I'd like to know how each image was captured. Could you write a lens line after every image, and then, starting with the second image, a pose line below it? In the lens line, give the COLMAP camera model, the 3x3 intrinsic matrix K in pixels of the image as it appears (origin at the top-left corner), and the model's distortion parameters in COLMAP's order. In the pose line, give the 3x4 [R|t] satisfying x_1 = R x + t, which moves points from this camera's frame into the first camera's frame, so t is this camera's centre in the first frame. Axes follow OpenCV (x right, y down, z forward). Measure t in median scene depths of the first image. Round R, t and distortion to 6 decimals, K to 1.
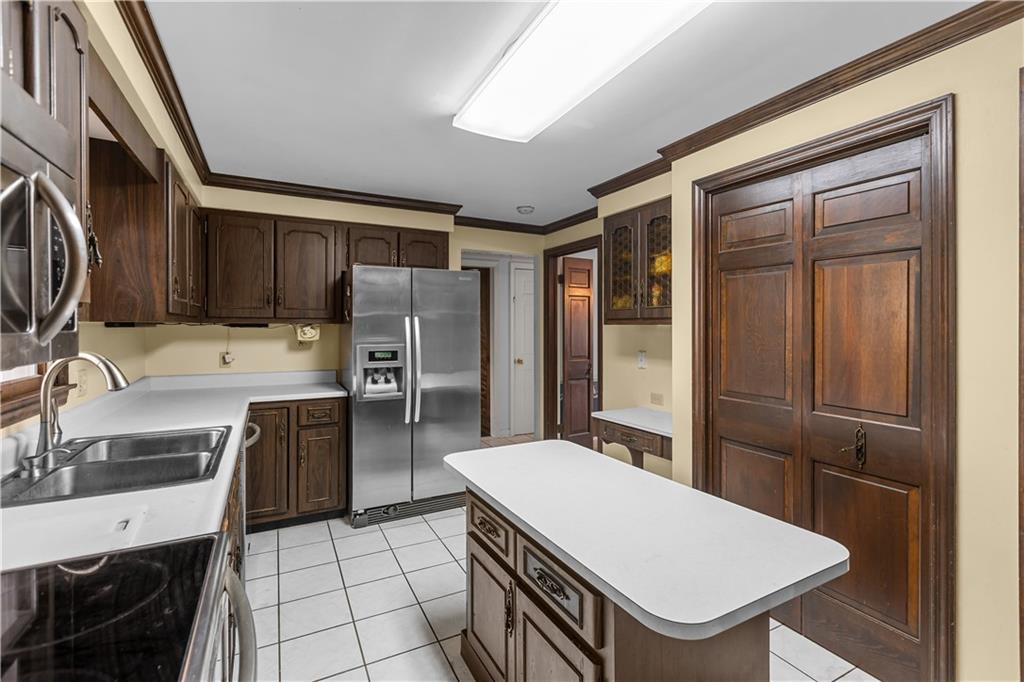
lens RADIAL K [[469.2, 0, 518.9], [0, 469.2, 328.2], [0, 0, 1]] dist [-0.002582, -0.000642]
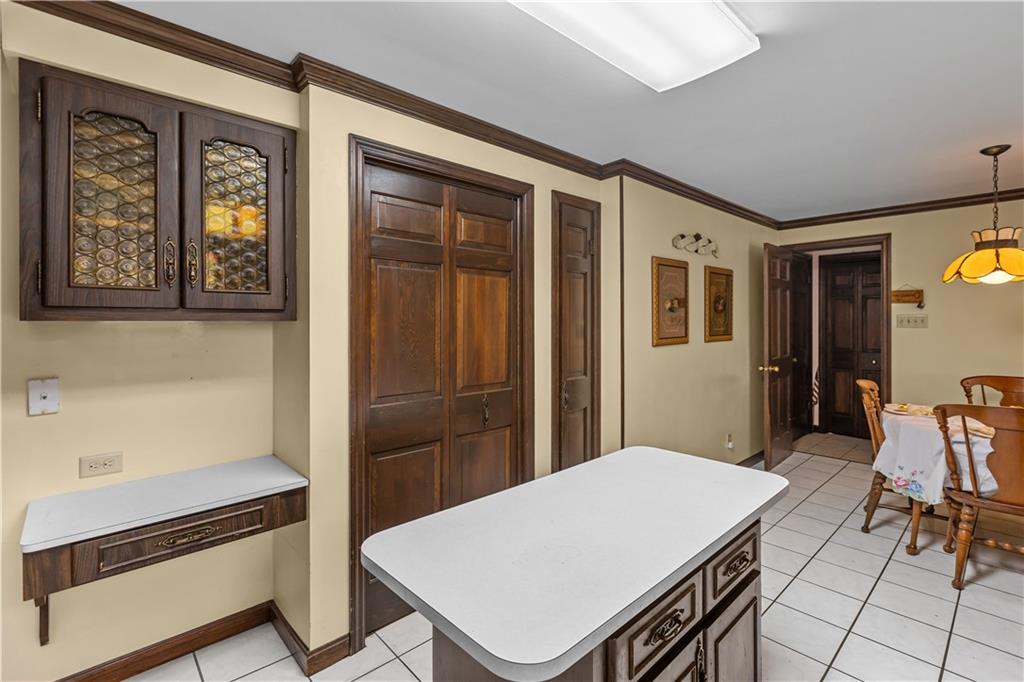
lens RADIAL K [[469.2, 0, 518.9], [0, 469.2, 328.2], [0, 0, 1]] dist [-0.002582, -0.000642]
pose [[-0.260275, -0.011104, 0.965471, -0.522731], [0.006527, 0.999891, 0.013260, -0.003831], [-0.965512, 0.009753, -0.260174, 1.100115]]
